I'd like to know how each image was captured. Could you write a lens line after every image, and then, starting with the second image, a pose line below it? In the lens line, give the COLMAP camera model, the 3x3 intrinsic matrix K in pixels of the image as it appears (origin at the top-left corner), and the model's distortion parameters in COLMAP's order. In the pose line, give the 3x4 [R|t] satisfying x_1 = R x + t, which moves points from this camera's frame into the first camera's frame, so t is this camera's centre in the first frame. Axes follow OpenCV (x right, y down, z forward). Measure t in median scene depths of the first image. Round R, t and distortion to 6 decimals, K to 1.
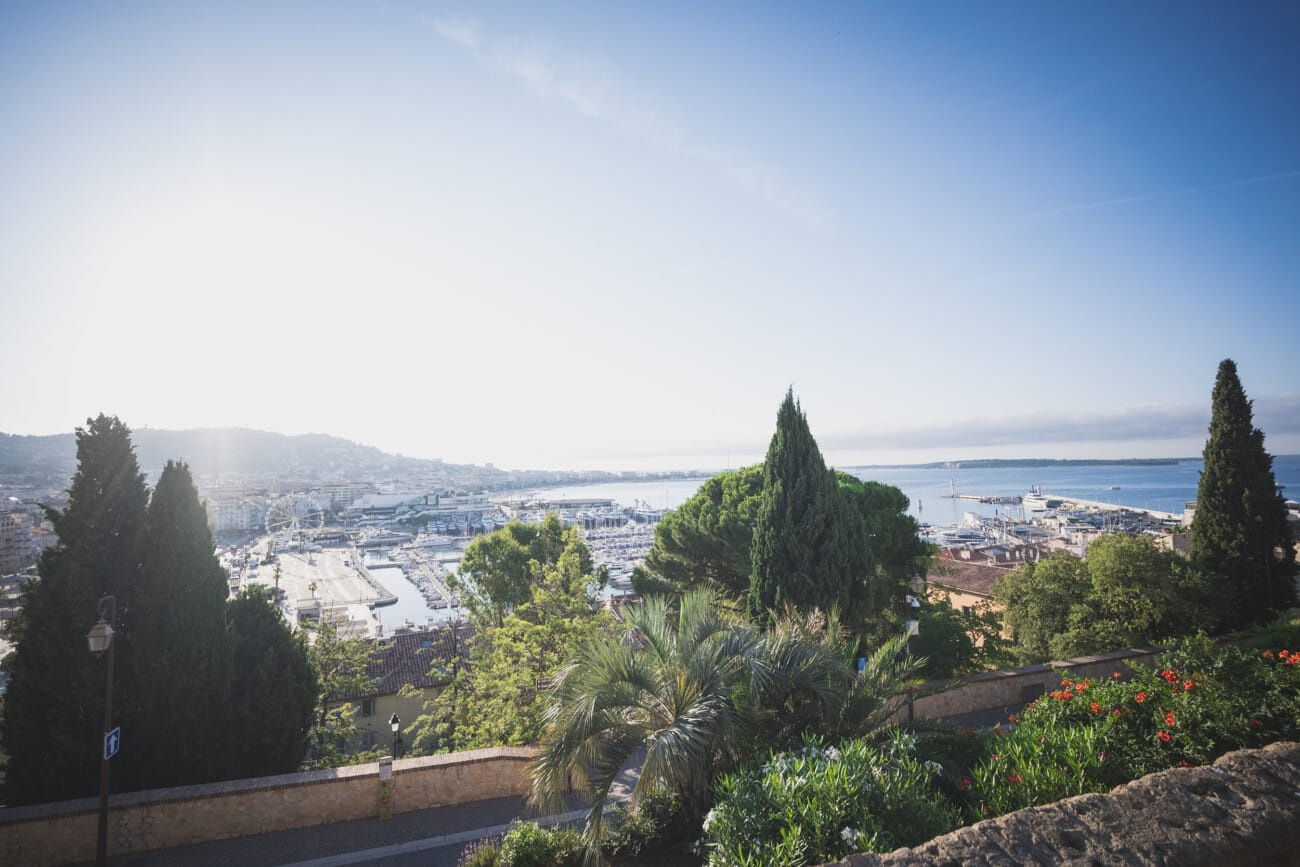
lens RADIAL K [[579.4, 0, 642.4], [0, 579.4, 428.0], [0, 0, 1]] dist [-0.020421, 0.000435]
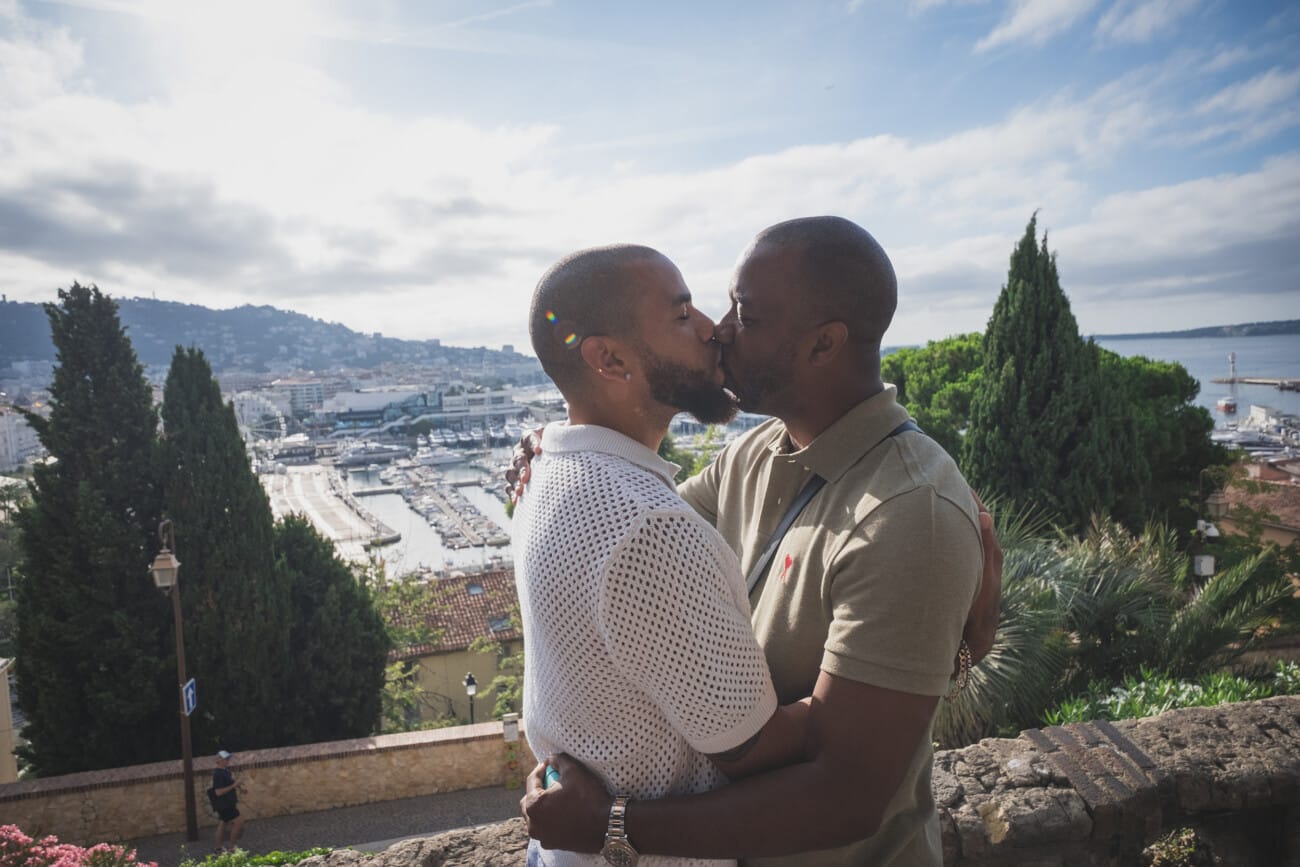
lens RADIAL K [[855.2, 0, 662.4], [0, 855.2, 444.0], [0, 0, 1]] dist [0.057820, -0.012102]
pose [[0.996441, -0.010008, -0.083703, -0.044360], [0.024869, 0.983635, 0.178448, -0.001450], [0.080547, -0.179895, 0.980383, -0.029863]]
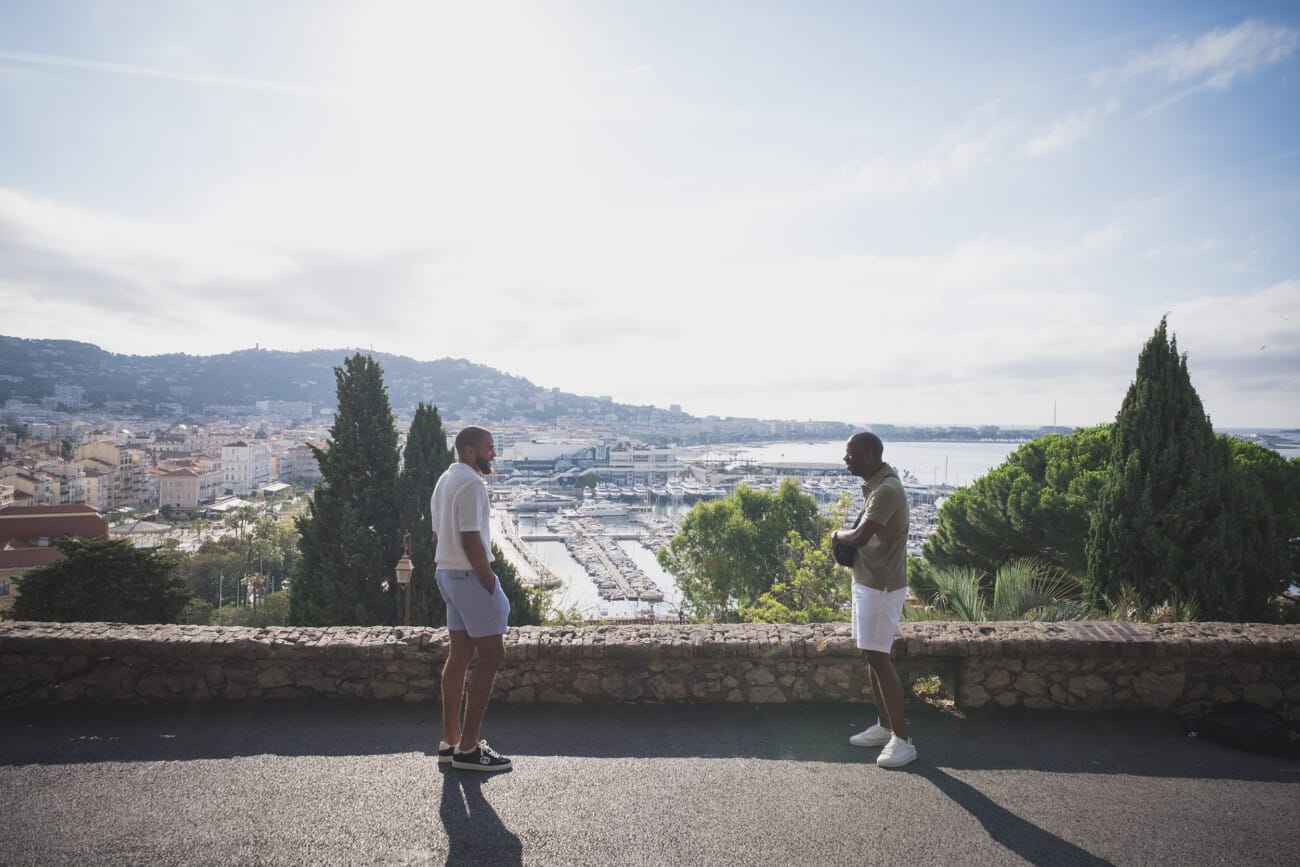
lens RADIAL K [[855.2, 0, 645.2], [0, 855.2, 423.5], [0, 0, 1]] dist [0.057820, -0.012102]
pose [[0.956499, 0.035601, -0.289555, -0.018263], [-0.012585, 0.996637, 0.080966, -0.012111], [0.291464, -0.073800, 0.953731, -0.108199]]
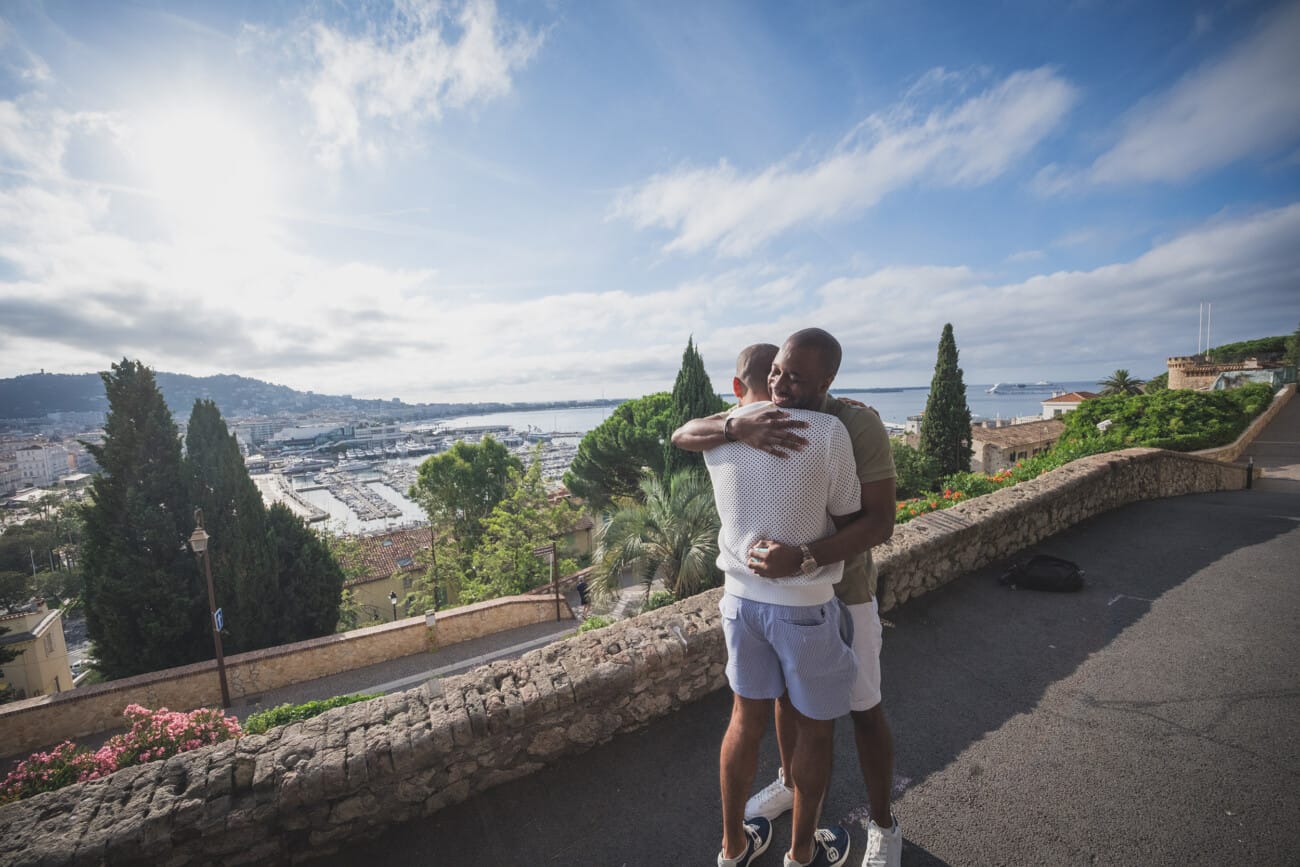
lens RADIAL K [[460.3, 0, 640.6], [0, 460.3, 438.5], [0, 0, 1]] dist [-0.047581, 0.003496]
pose [[0.972701, -0.037665, 0.228986, -0.063109], [0.001518, 0.987752, 0.156023, -0.000459], [-0.232058, -0.151416, 0.960845, -0.032158]]
